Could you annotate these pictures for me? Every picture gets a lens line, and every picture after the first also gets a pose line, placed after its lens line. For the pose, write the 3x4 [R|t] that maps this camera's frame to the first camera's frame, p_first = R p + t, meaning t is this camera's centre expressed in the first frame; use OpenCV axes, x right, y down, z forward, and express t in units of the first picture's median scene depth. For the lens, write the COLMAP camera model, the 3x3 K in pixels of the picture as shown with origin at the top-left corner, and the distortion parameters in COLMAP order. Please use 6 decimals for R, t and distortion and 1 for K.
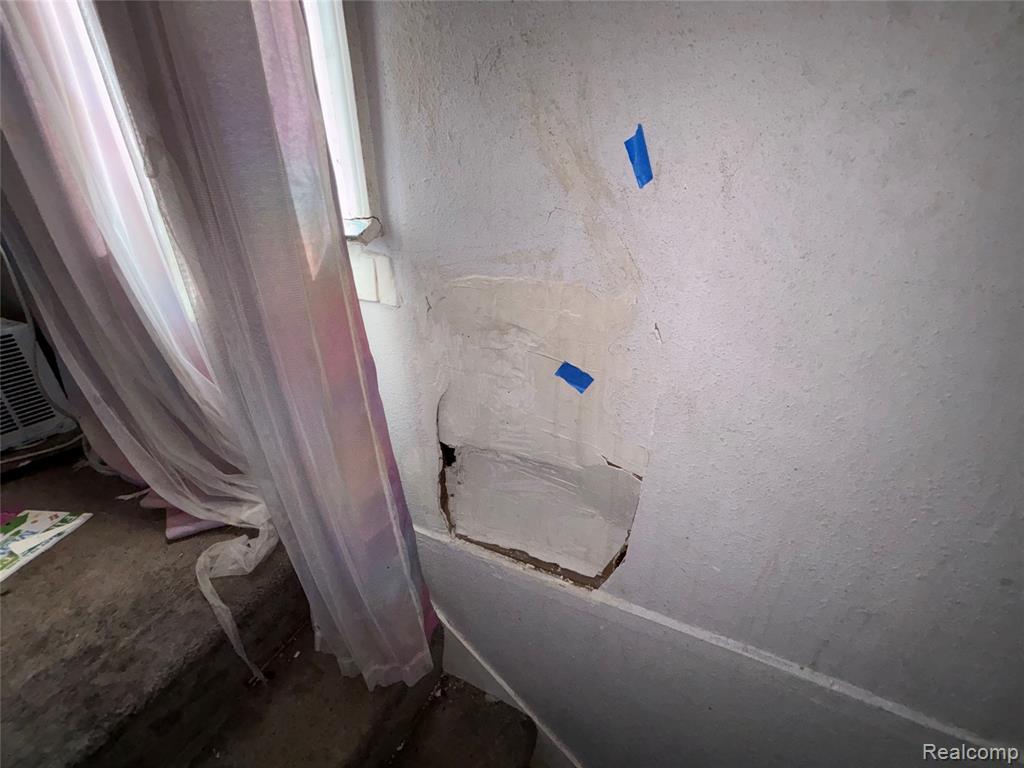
lens RADIAL K [[411.1, 0, 508.7], [0, 411.1, 388.0], [0, 0, 1]] dist [0.004092, -0.001736]
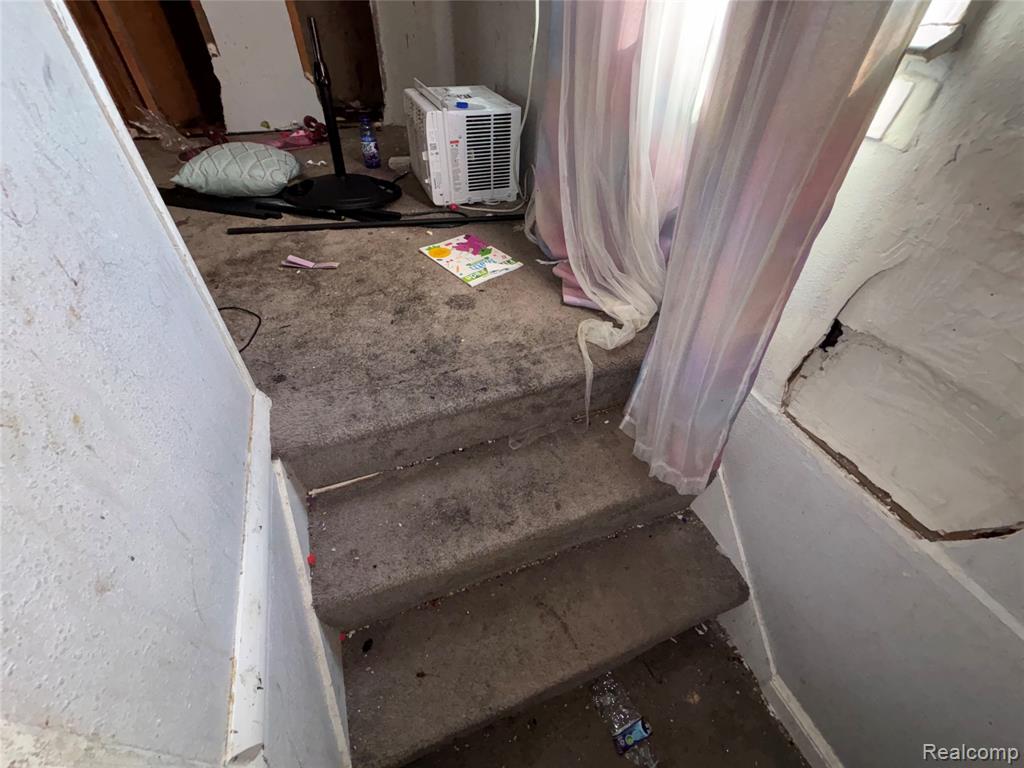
lens RADIAL K [[411.1, 0, 513.6], [0, 411.1, 385.5], [0, 0, 1]] dist [0.004092, -0.001736]
pose [[0.714500, 0.502690, -0.486614, -0.153078], [-0.327767, 0.854982, 0.401963, 0.119379], [0.618109, -0.127707, 0.775650, -0.200711]]
